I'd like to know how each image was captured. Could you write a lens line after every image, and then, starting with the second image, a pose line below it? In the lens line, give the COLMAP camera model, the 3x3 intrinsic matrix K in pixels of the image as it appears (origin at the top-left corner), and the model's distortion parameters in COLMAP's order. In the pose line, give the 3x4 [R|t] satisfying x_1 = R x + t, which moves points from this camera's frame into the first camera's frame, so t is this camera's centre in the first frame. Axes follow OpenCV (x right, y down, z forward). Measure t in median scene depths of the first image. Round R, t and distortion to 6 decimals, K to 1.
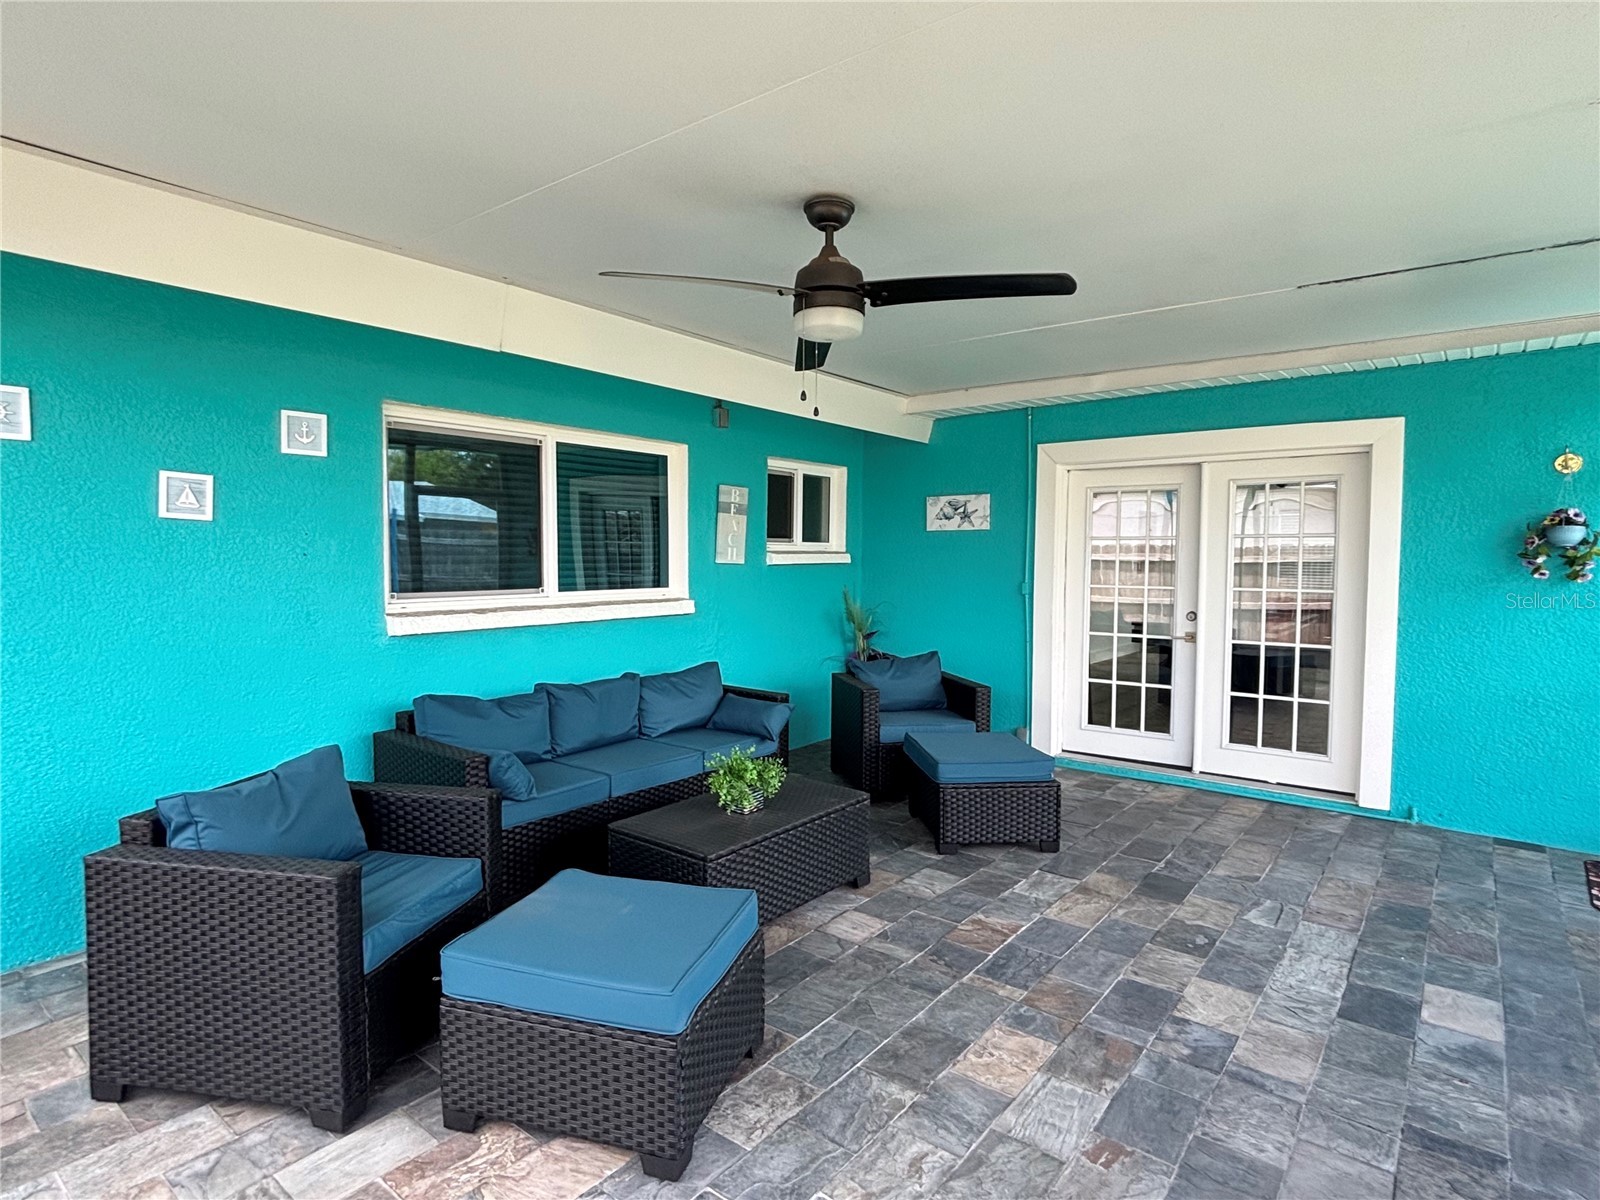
lens RADIAL K [[850.1, 0, 794.9], [0, 850.1, 588.1], [0, 0, 1]] dist [-0.000028, -0.000478]
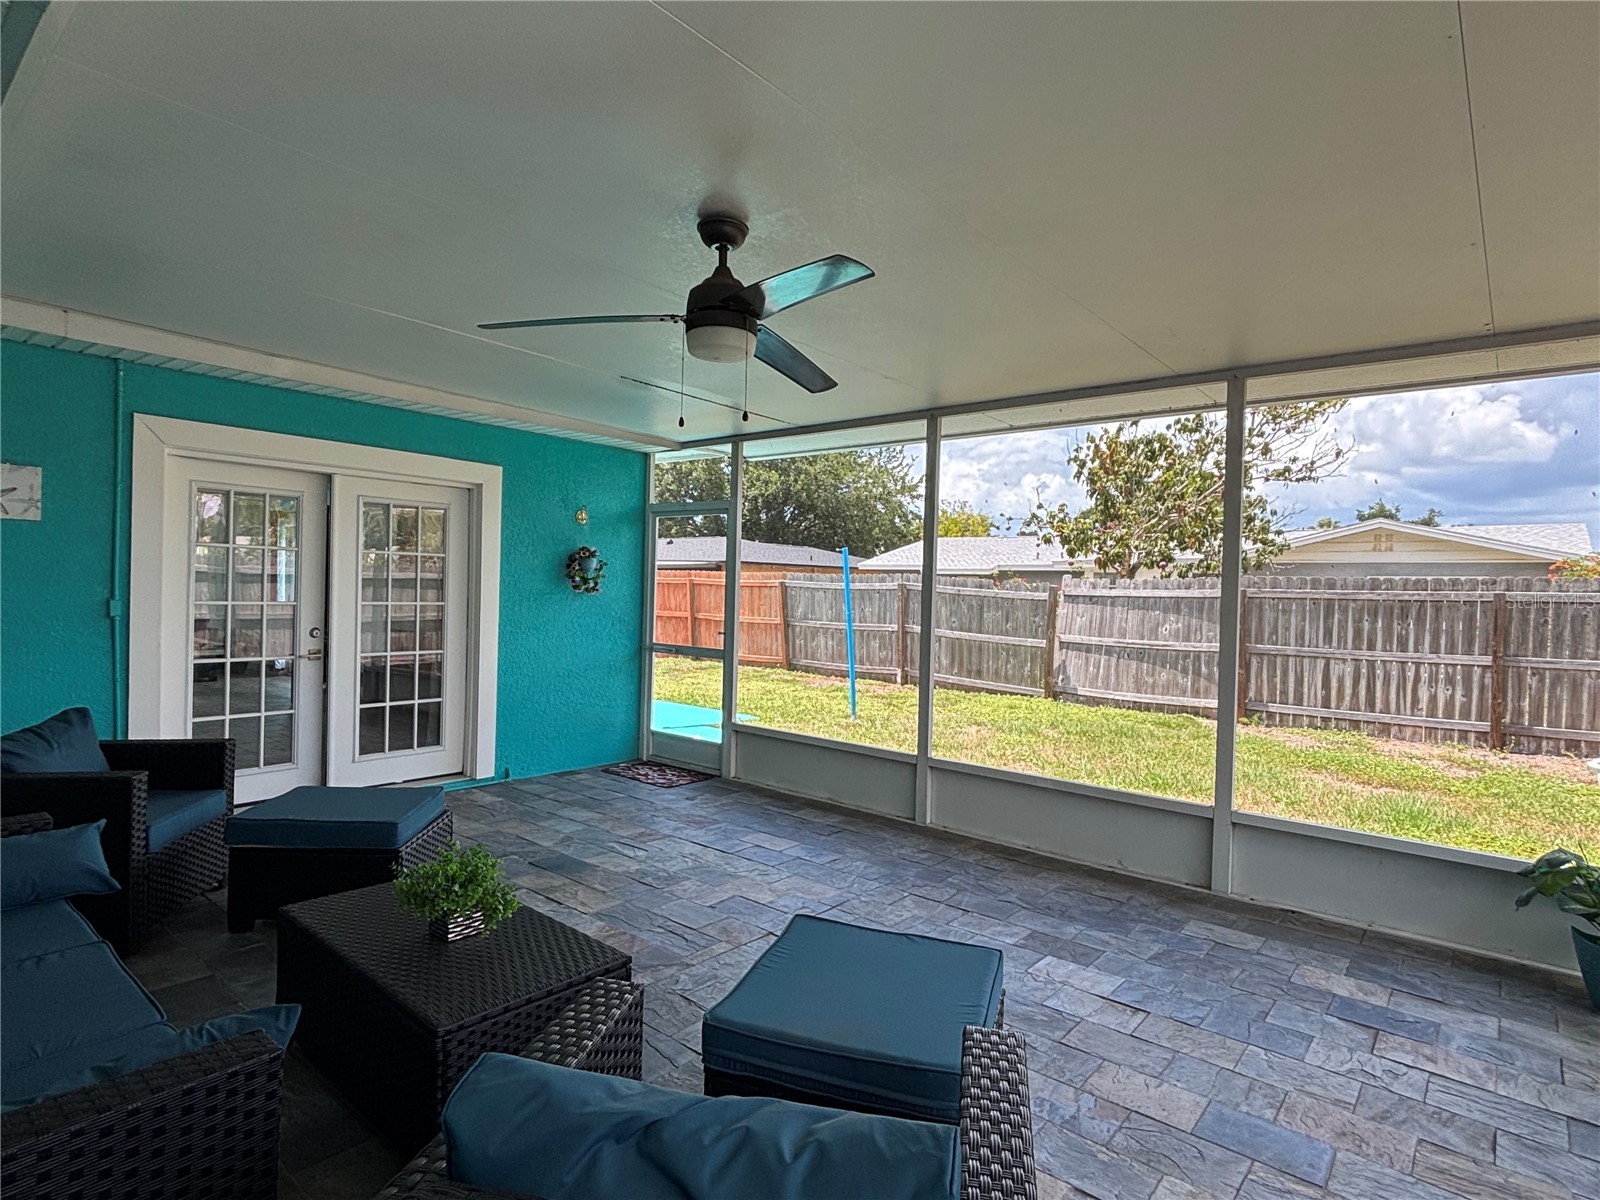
lens RADIAL K [[850.1, 0, 794.9], [0, 850.1, 588.1], [0, 0, 1]] dist [-0.000028, -0.000478]
pose [[0.033779, -0.000954, 0.999429, -0.538092], [0.011410, 0.999935, 0.000569, -0.012972], [-0.999364, 0.011385, 0.033787, 0.498534]]
